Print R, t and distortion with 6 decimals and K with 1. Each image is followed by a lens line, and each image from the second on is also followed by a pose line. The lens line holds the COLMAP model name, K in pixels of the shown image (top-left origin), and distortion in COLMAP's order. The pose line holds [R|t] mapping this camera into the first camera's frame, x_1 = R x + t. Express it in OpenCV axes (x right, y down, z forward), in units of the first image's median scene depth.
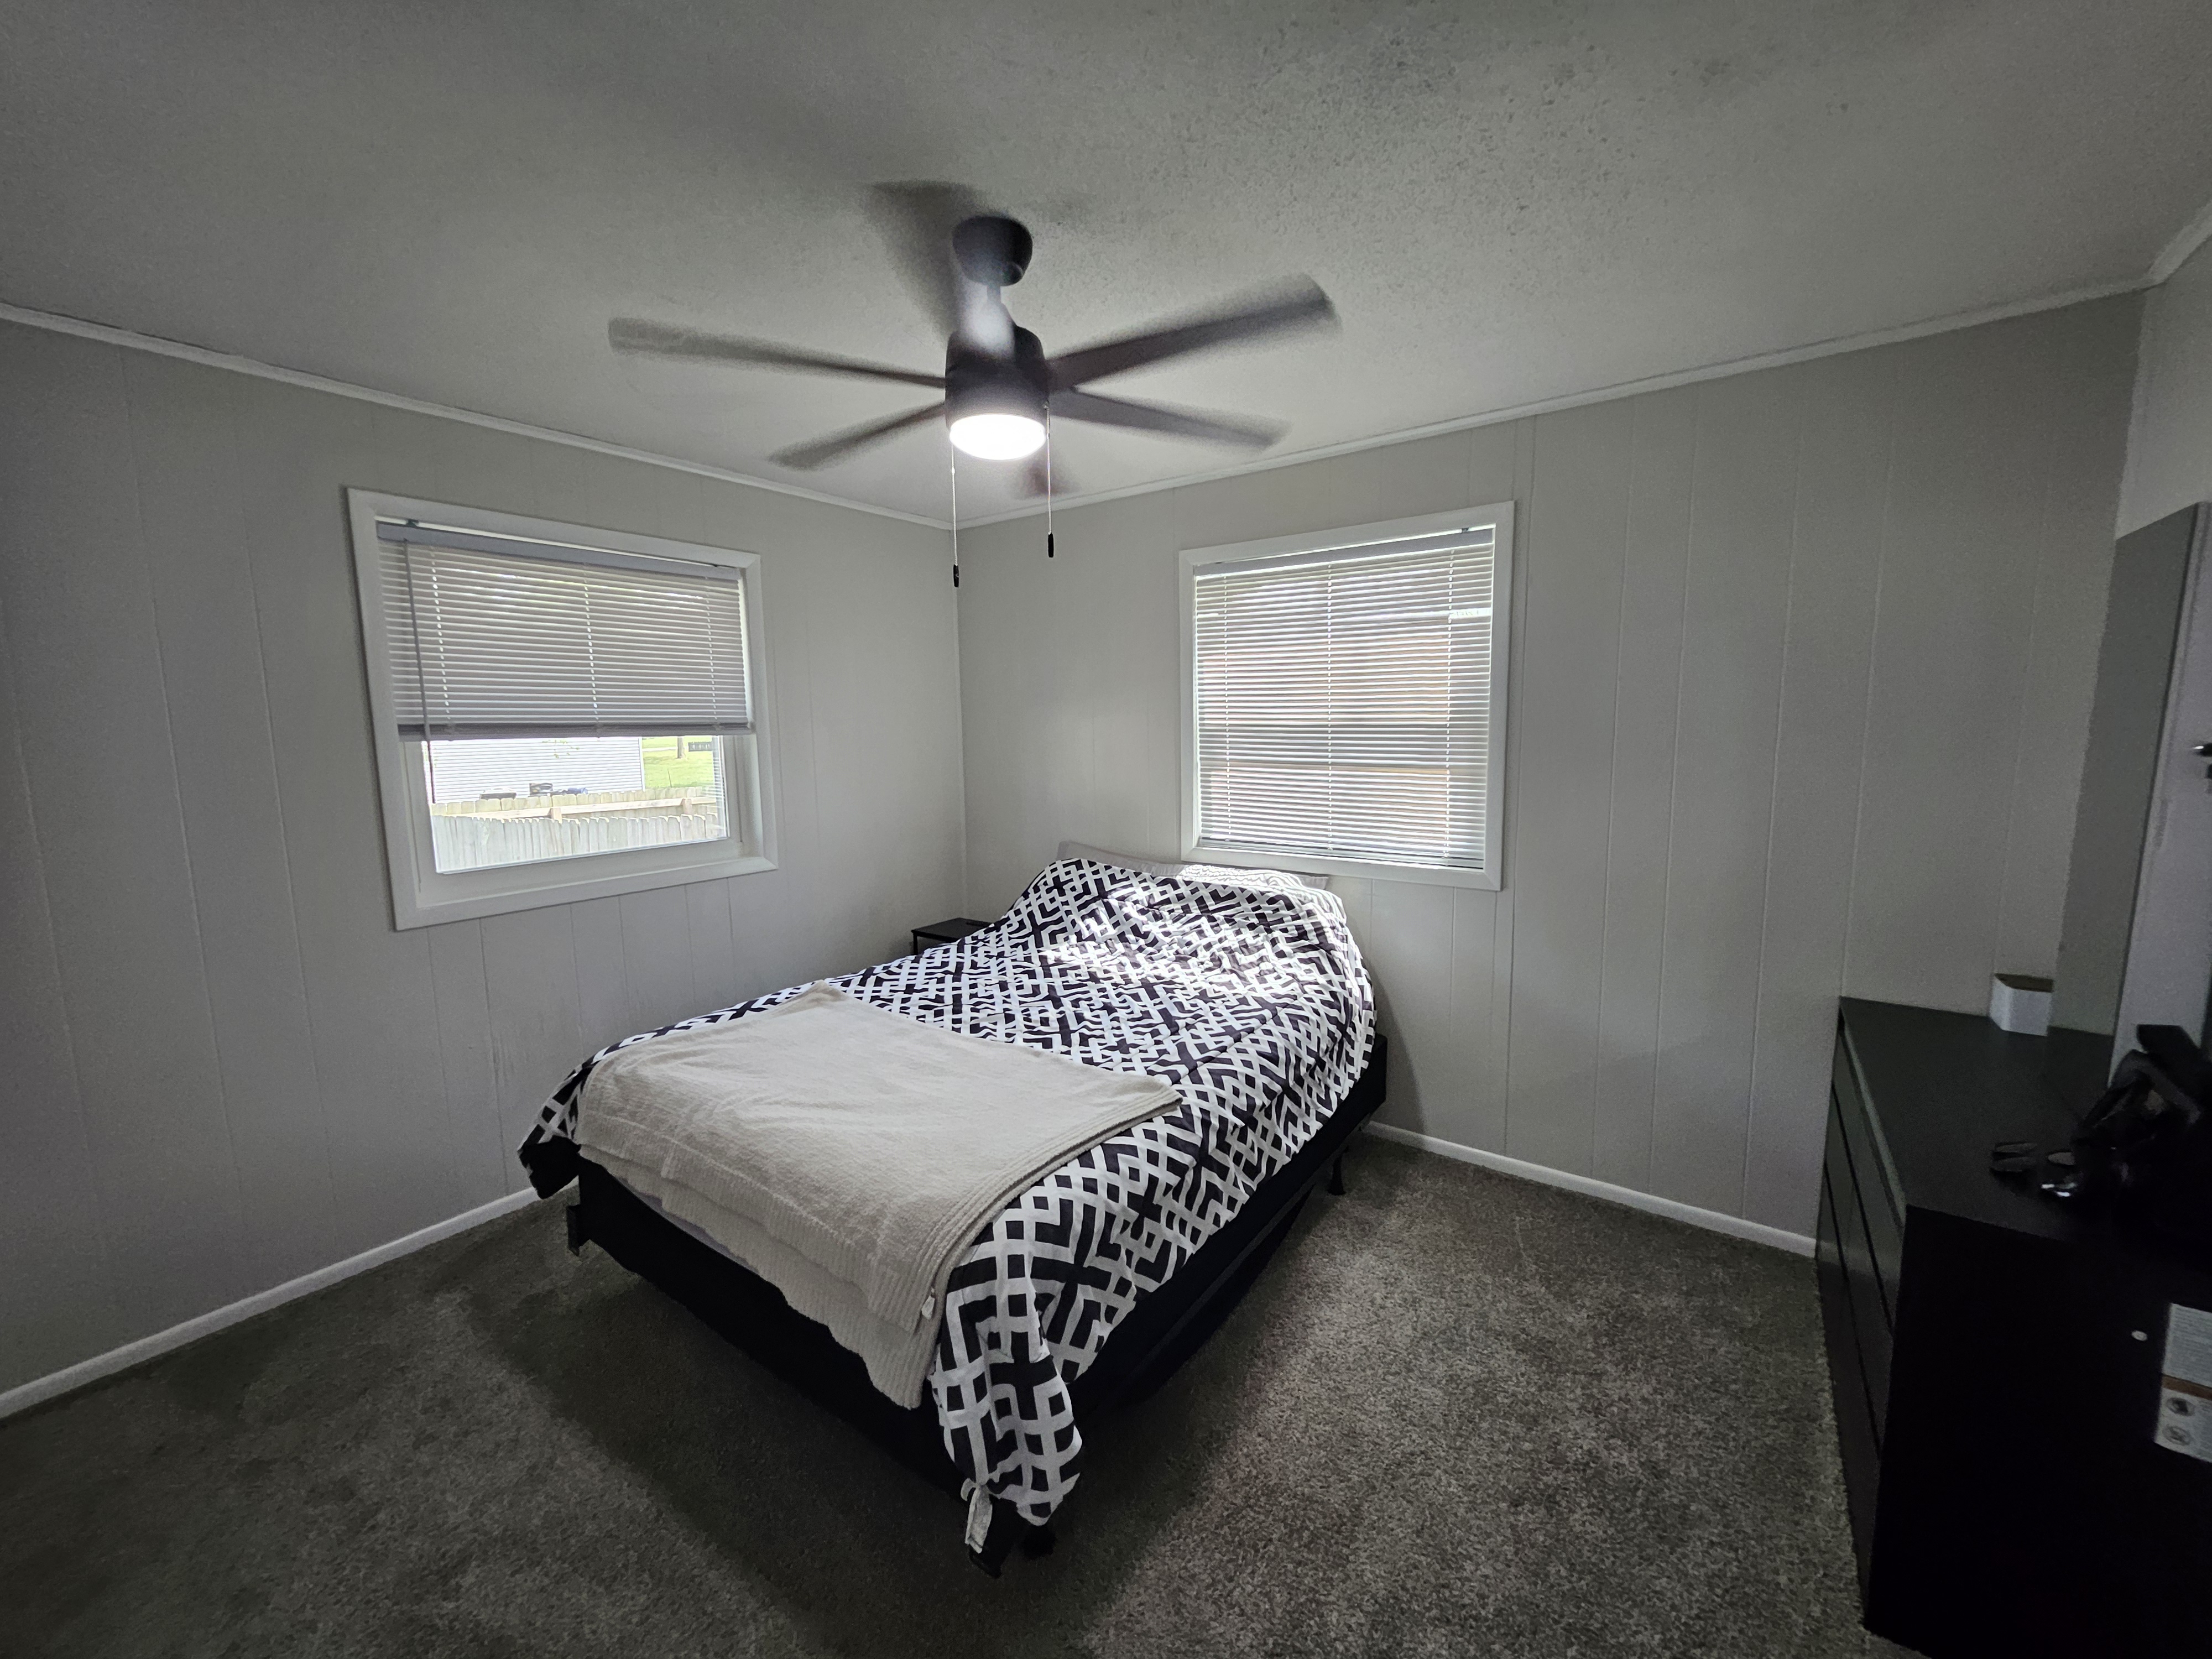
lens RADIAL K [[866.3, 0, 1123.5], [0, 866.3, 828.7], [0, 0, 1]] dist [-0.001154, 0.000266]
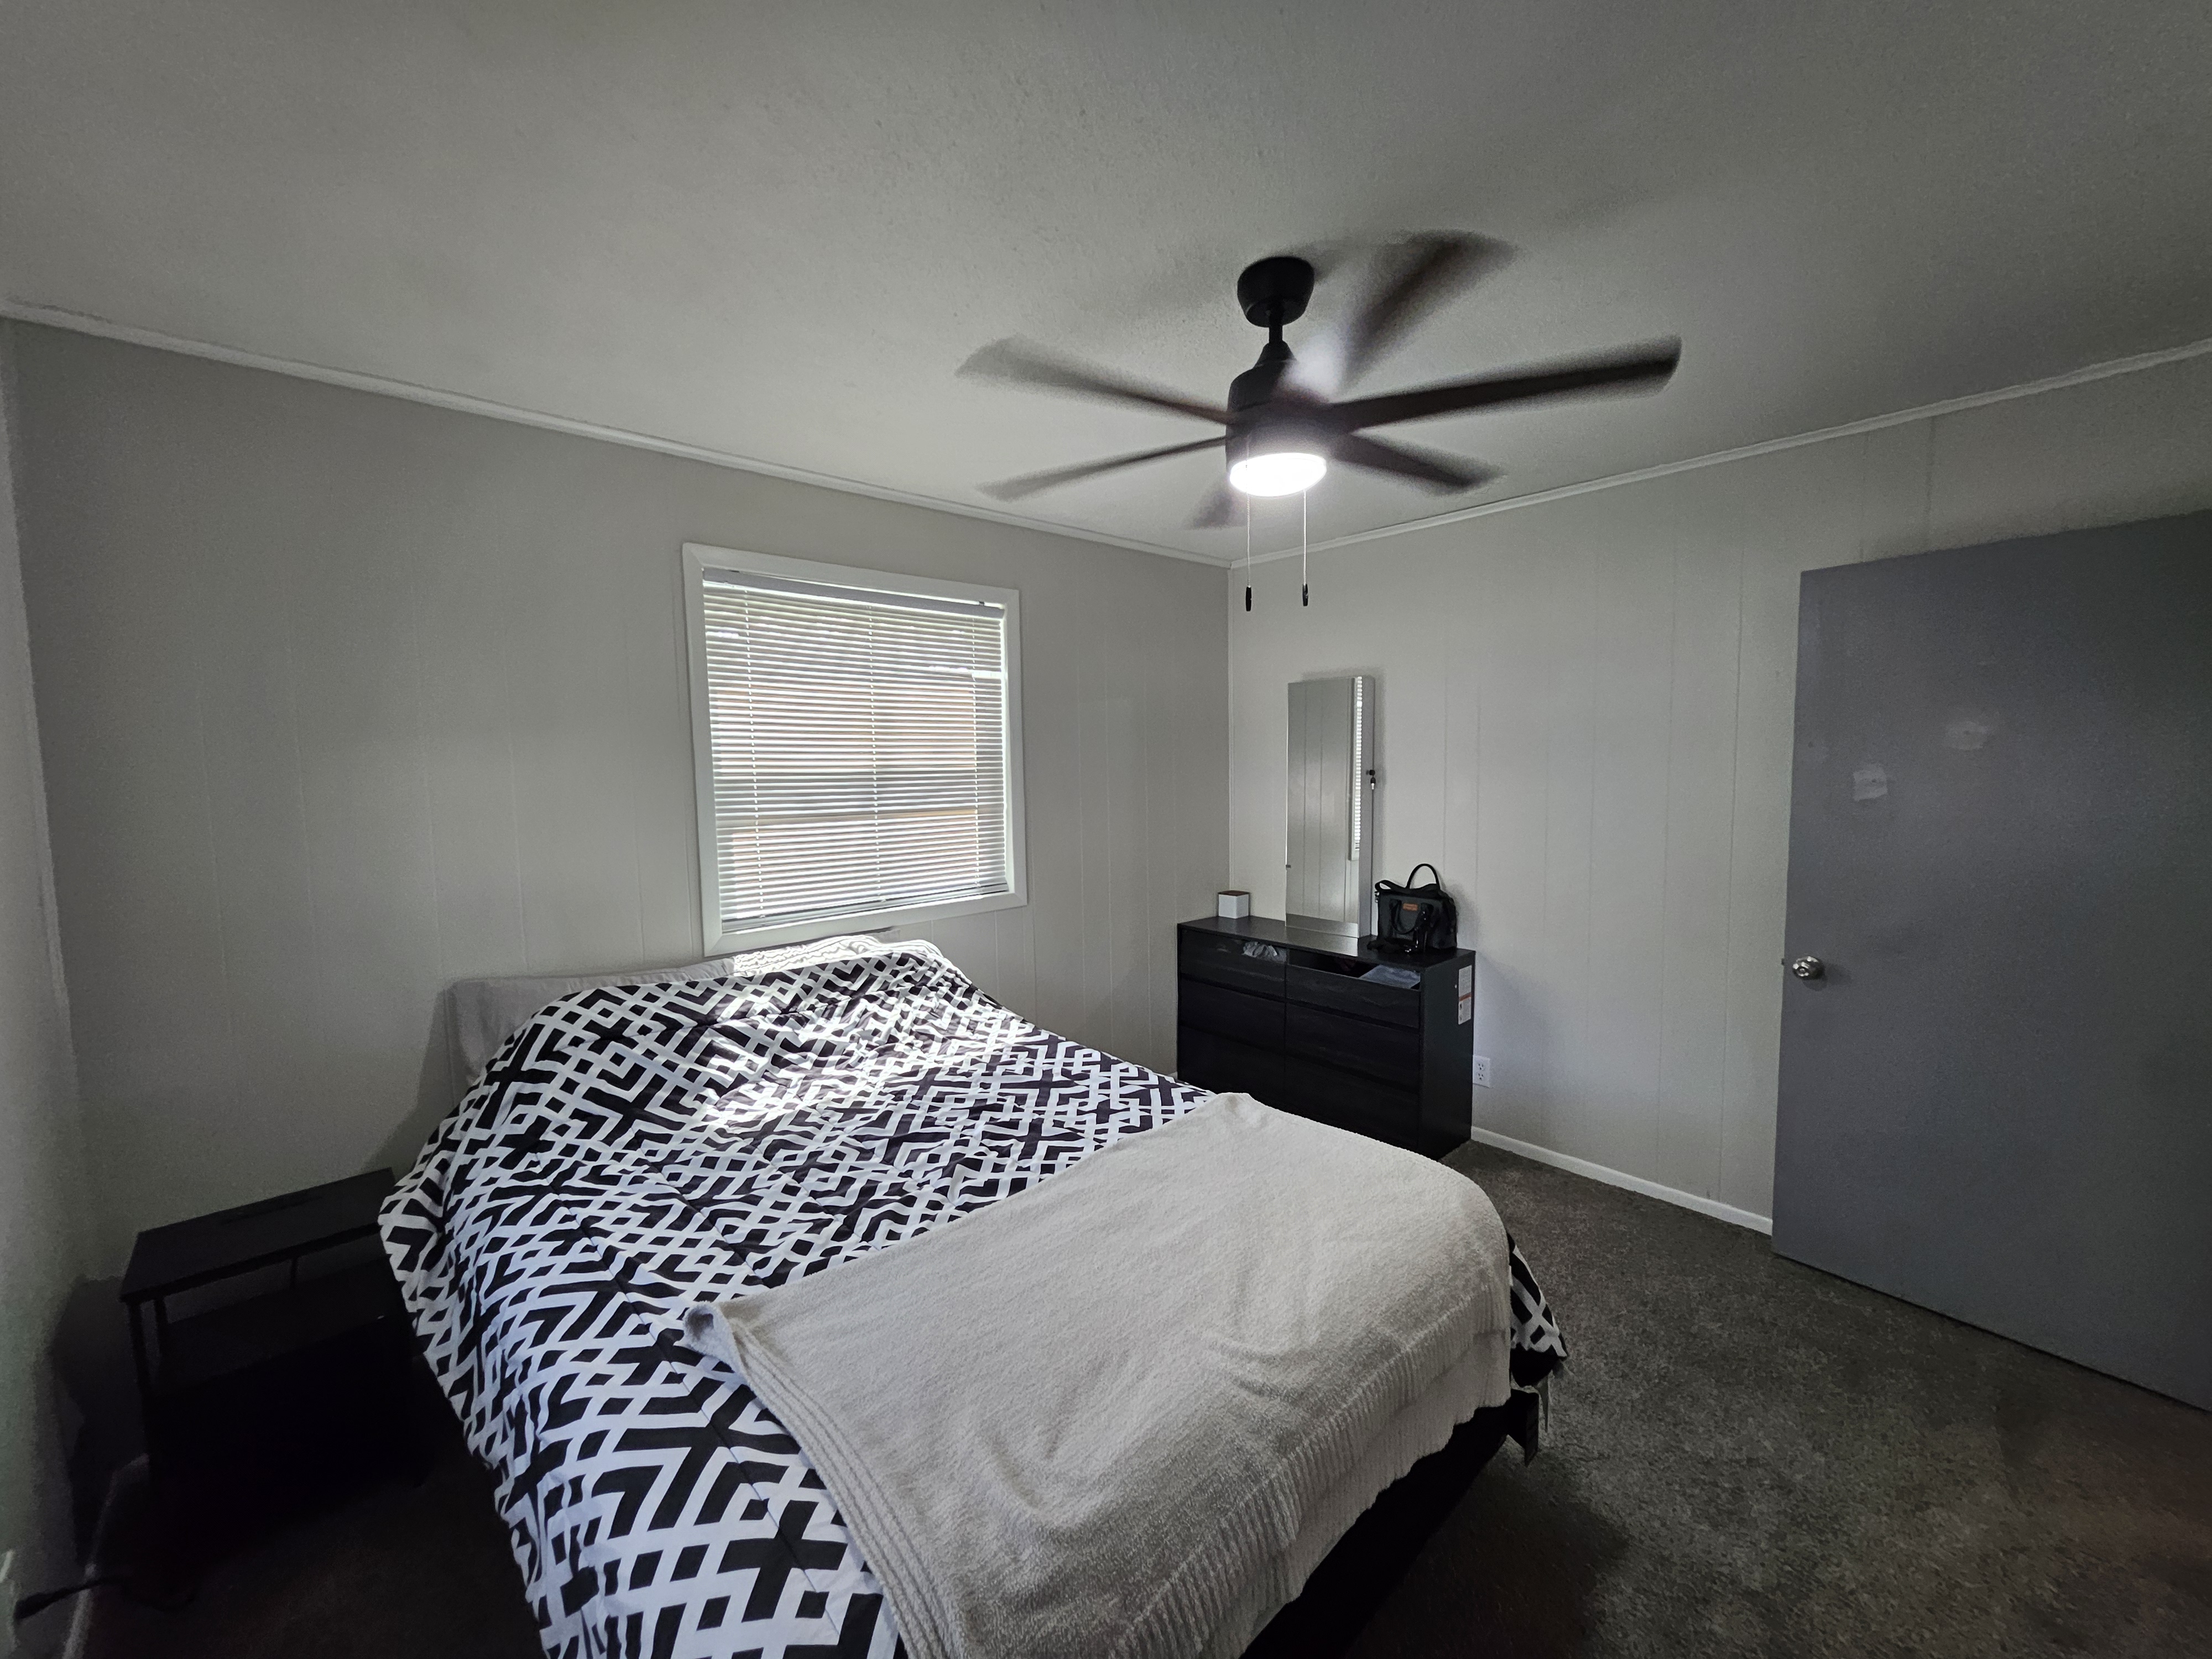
lens RADIAL K [[866.3, 0, 1102.1], [0, 866.3, 817.4], [0, 0, 1]] dist [-0.001154, 0.000266]
pose [[0.204575, -0.052002, 0.977469, -0.665937], [0.138827, 0.990035, 0.023615, -0.058963], [-0.968956, 0.130868, 0.209756, 0.579636]]
